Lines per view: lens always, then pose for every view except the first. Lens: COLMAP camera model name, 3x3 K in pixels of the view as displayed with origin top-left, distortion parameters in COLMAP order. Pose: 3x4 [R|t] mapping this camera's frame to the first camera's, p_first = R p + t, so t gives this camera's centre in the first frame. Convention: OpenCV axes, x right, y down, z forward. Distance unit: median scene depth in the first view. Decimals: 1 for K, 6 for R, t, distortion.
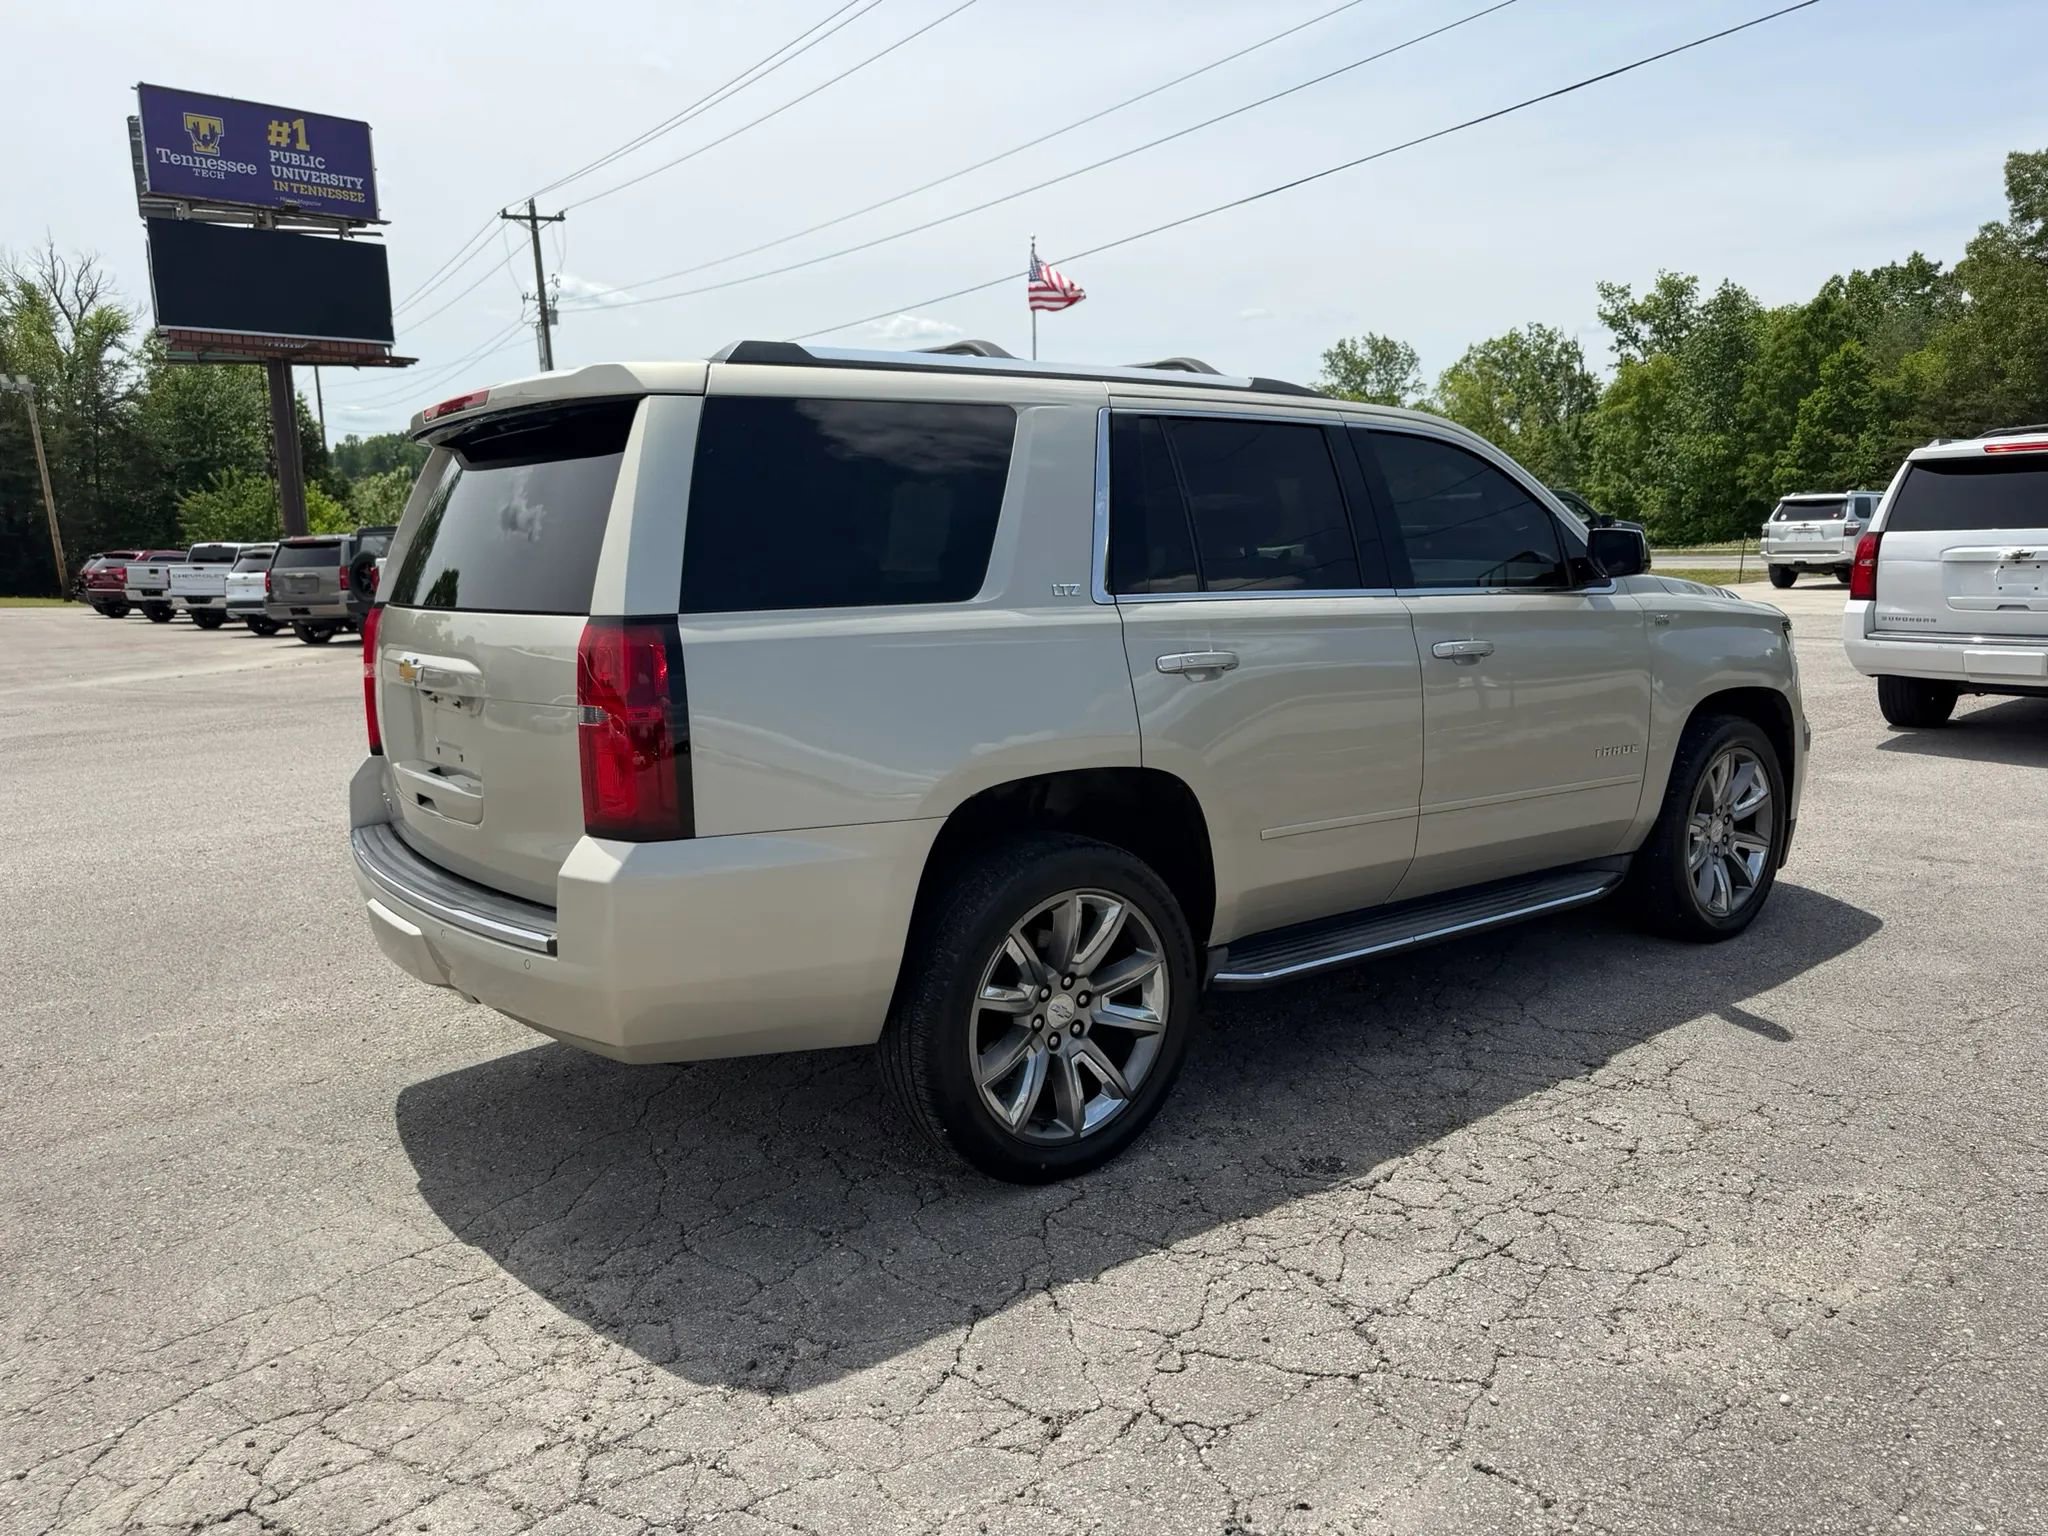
lens RADIAL K [[1455.7, 0, 1030.7], [0, 1455.7, 764.9], [0, 0, 1]] dist [0.011028, -0.014730]
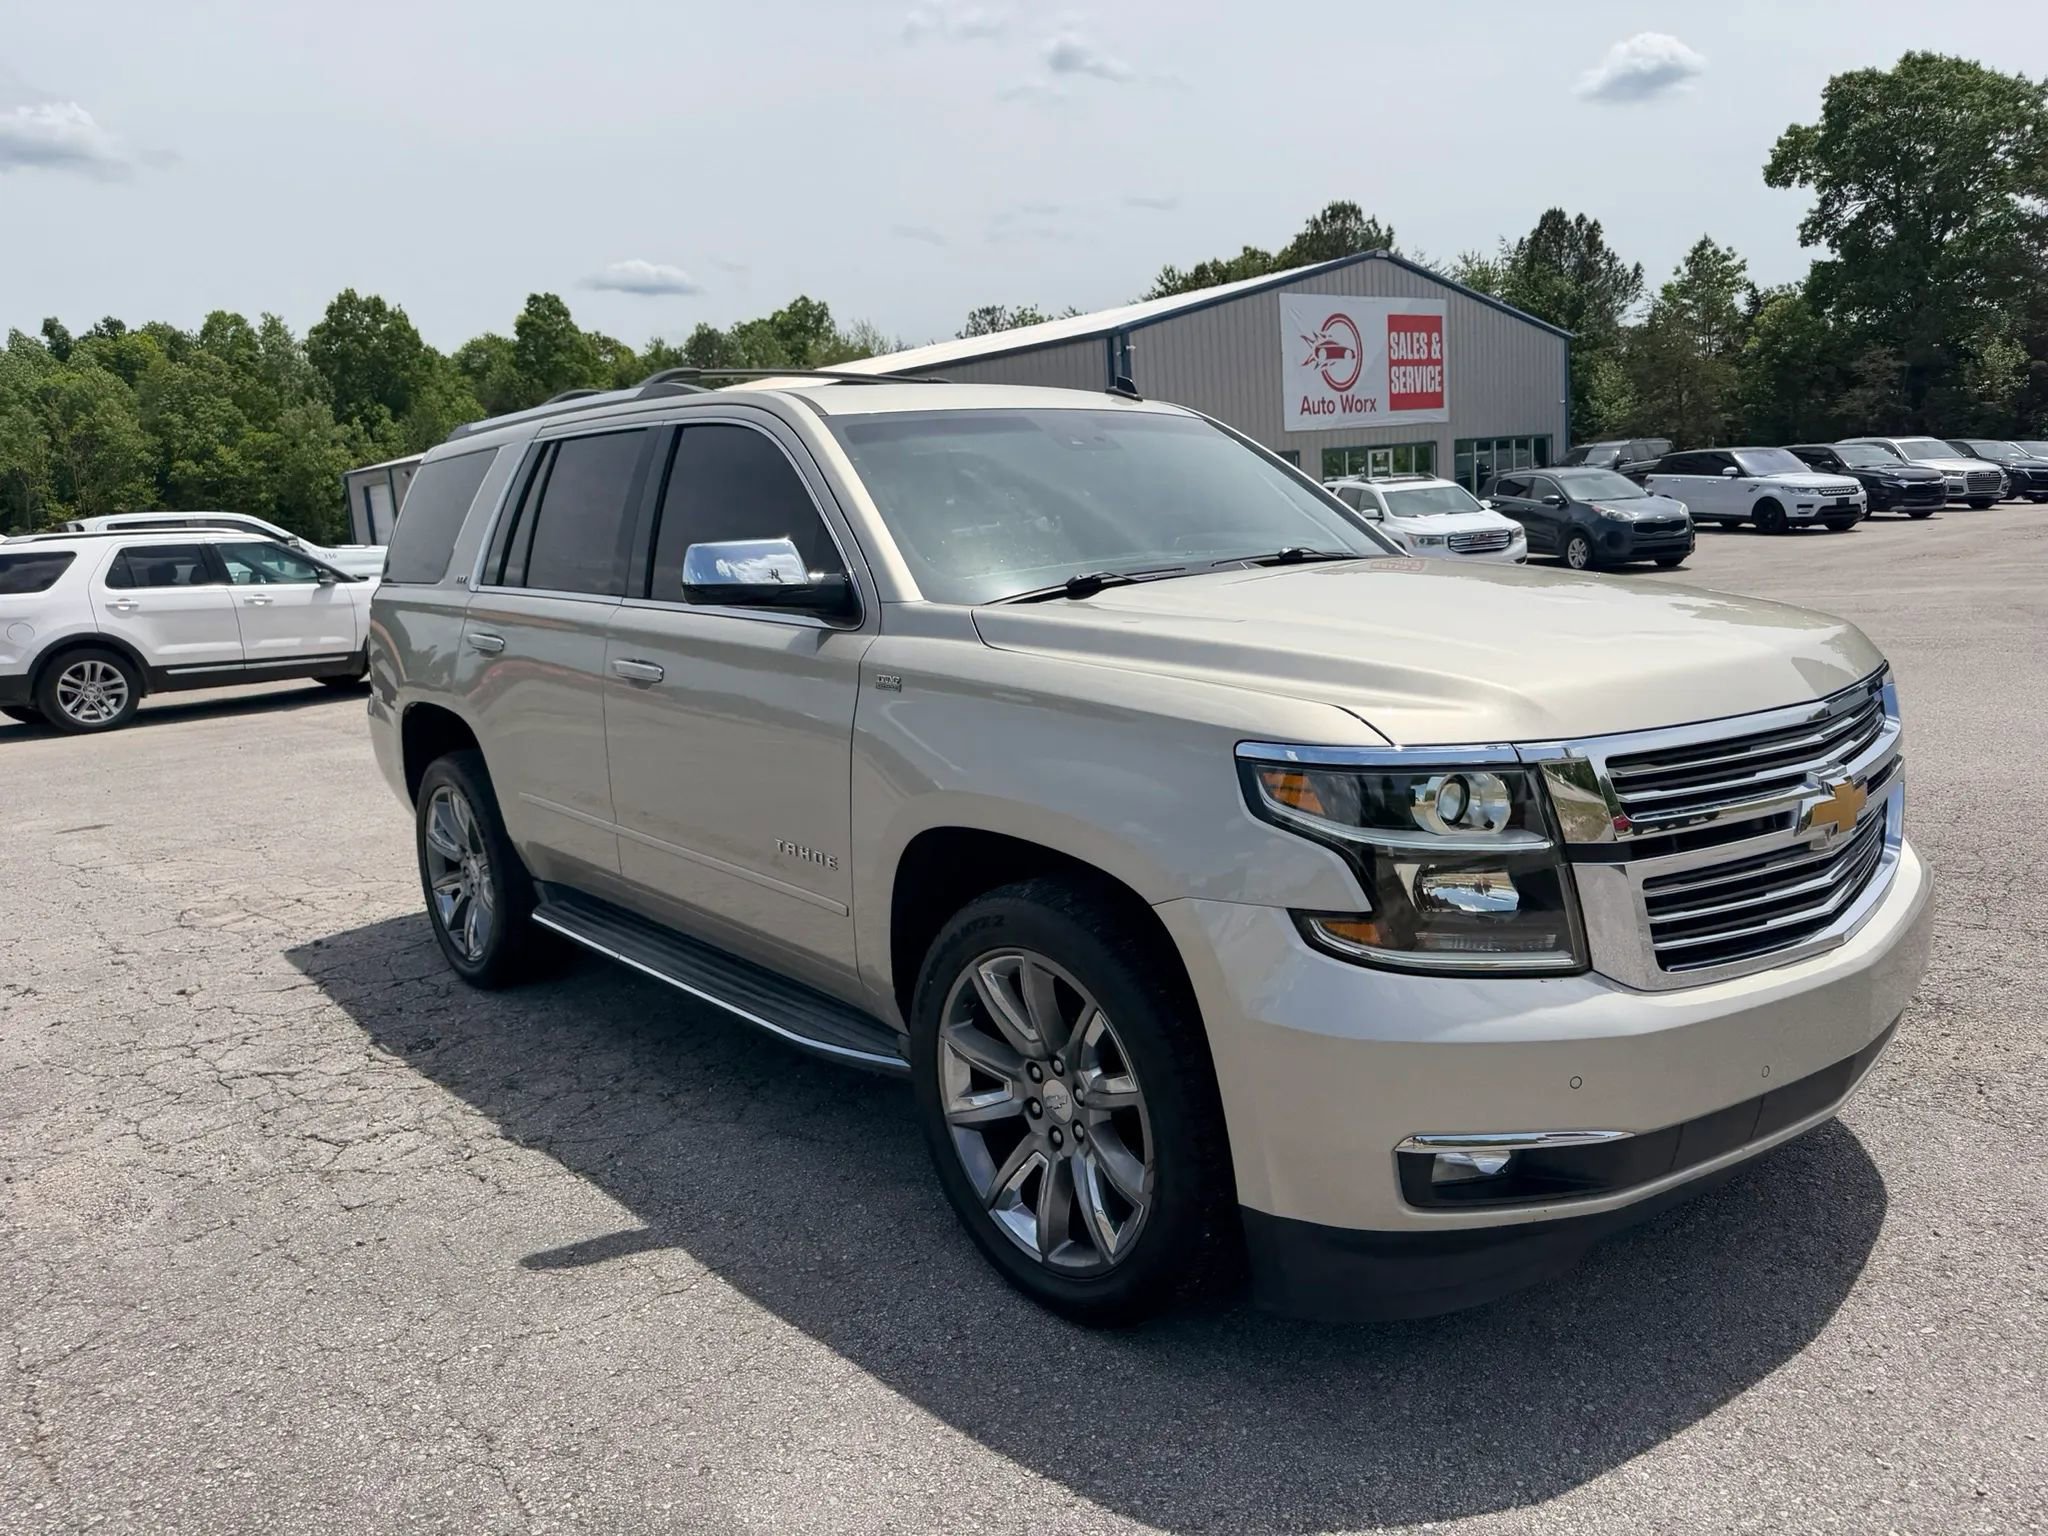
lens RADIAL K [[1458.5, 0, 1026.2], [0, 1458.5, 732.7], [0, 0, 1]] dist [0.004918, -0.017407]
pose [[0.056384, 0.167925, -0.984186, 1.173617], [-0.100288, 0.981721, 0.161759, -0.204794], [0.993360, 0.089582, 0.072194, 1.148758]]
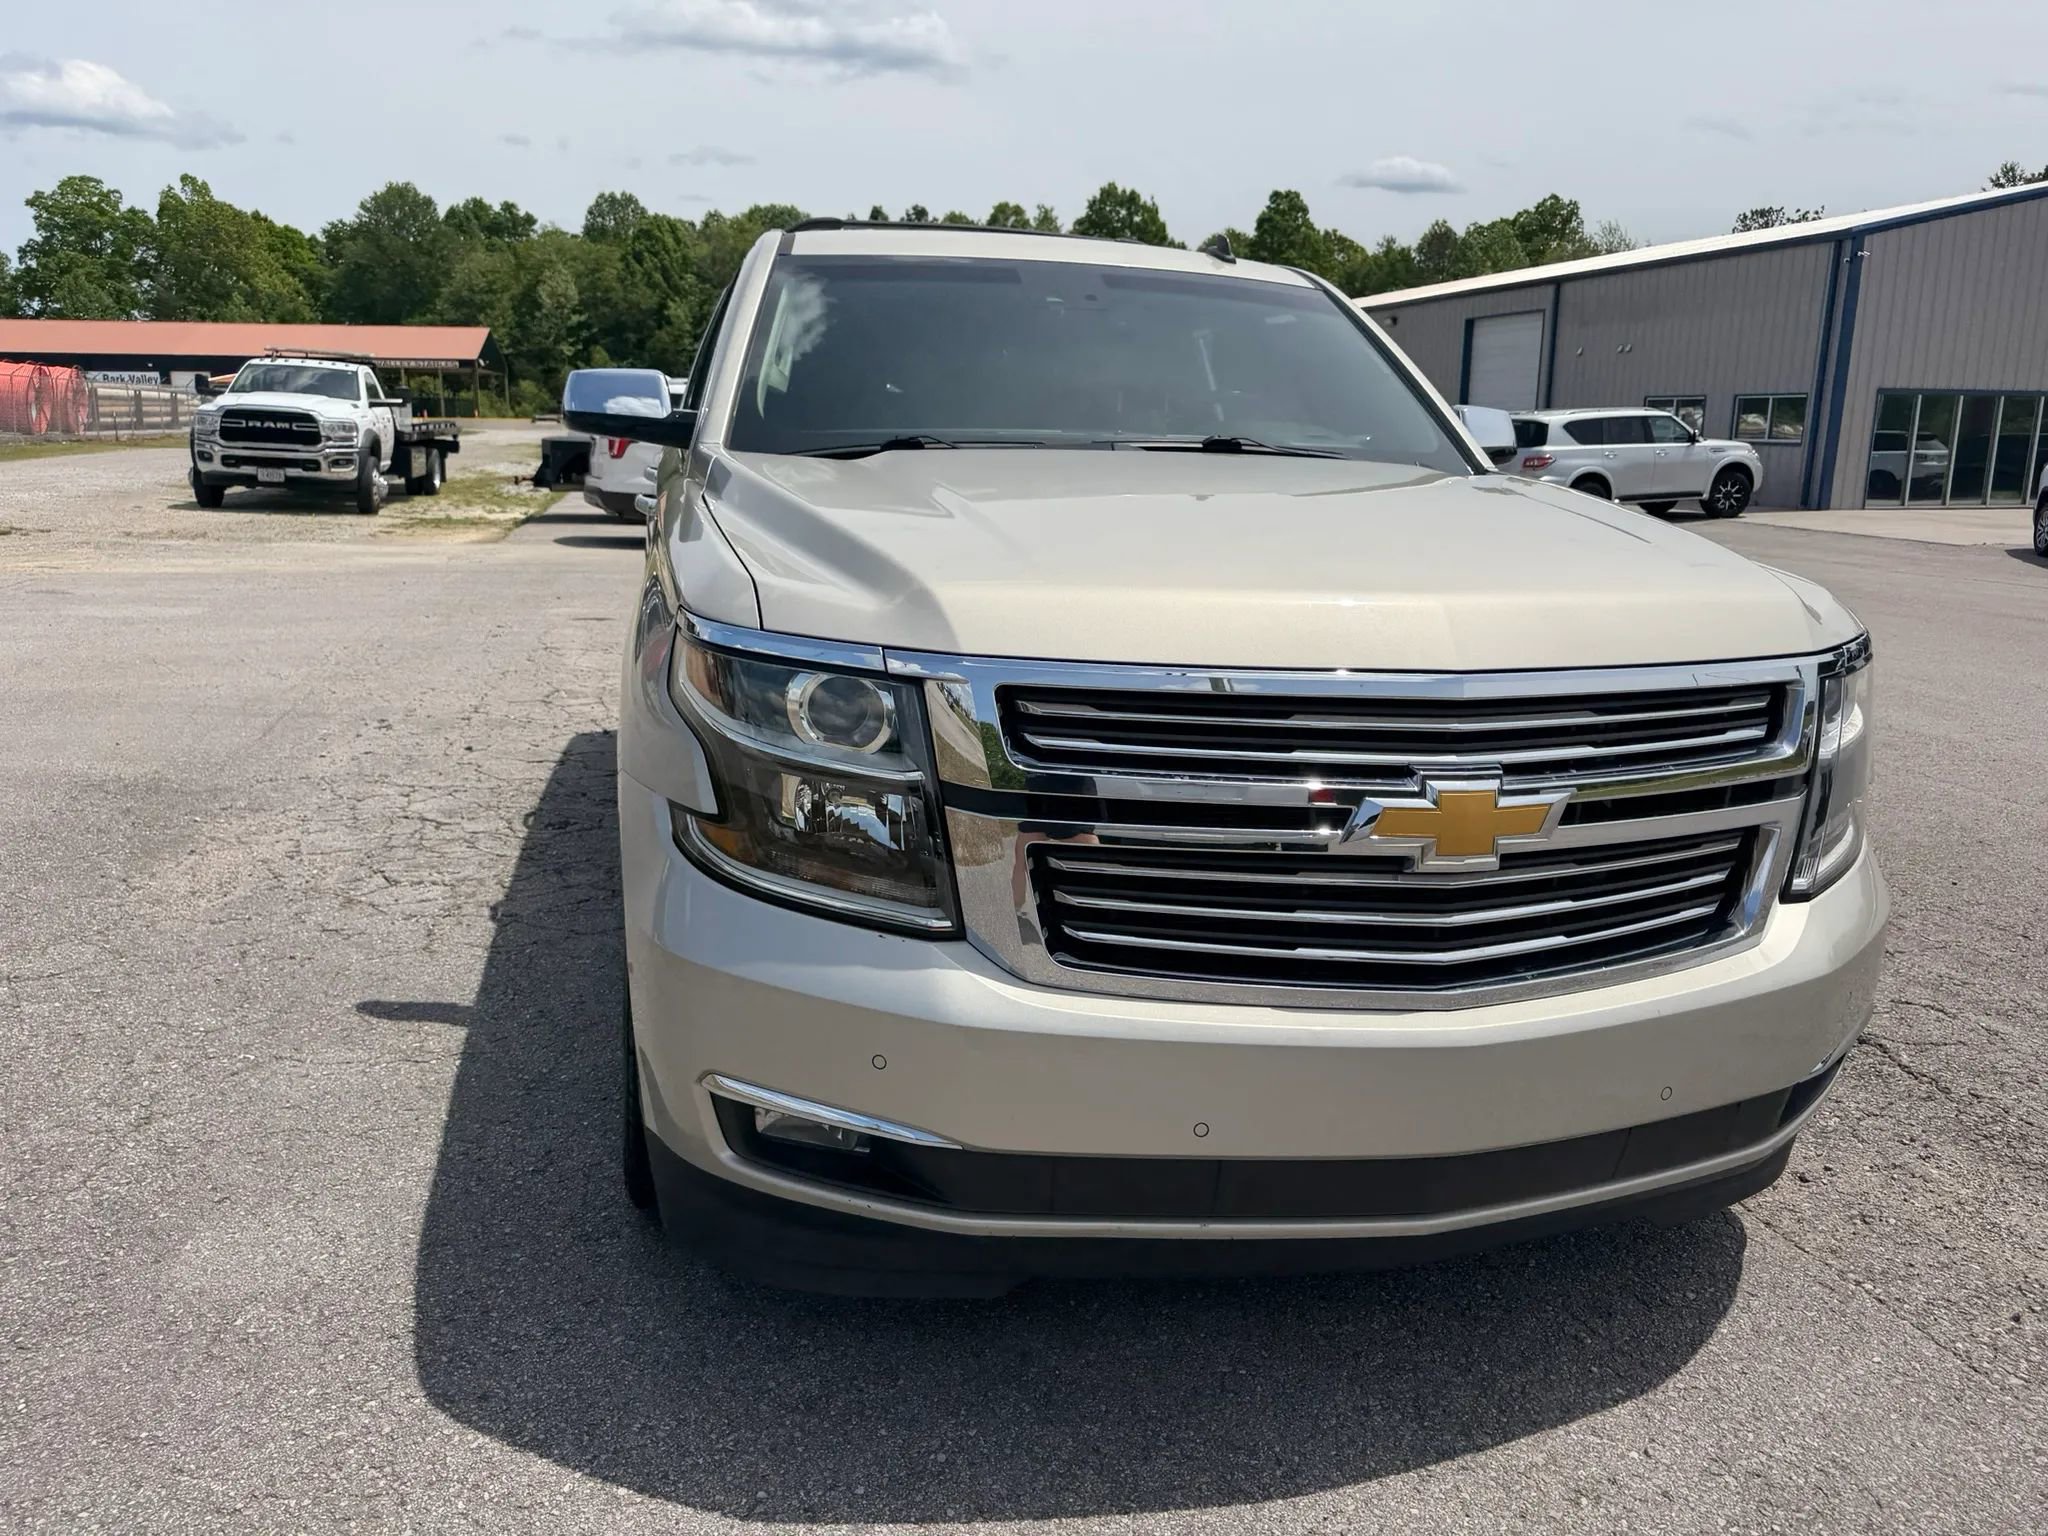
lens RADIAL K [[1456.8, 0, 1030.8], [0, 1456.8, 745.9], [0, 0, 1]] dist [0.004405, -0.010162]
pose [[-0.404071, 0.204511, -0.891573, 1.037398], [-0.161501, 0.943425, 0.289599, -0.234083], [0.900358, 0.261008, -0.348182, 1.546126]]
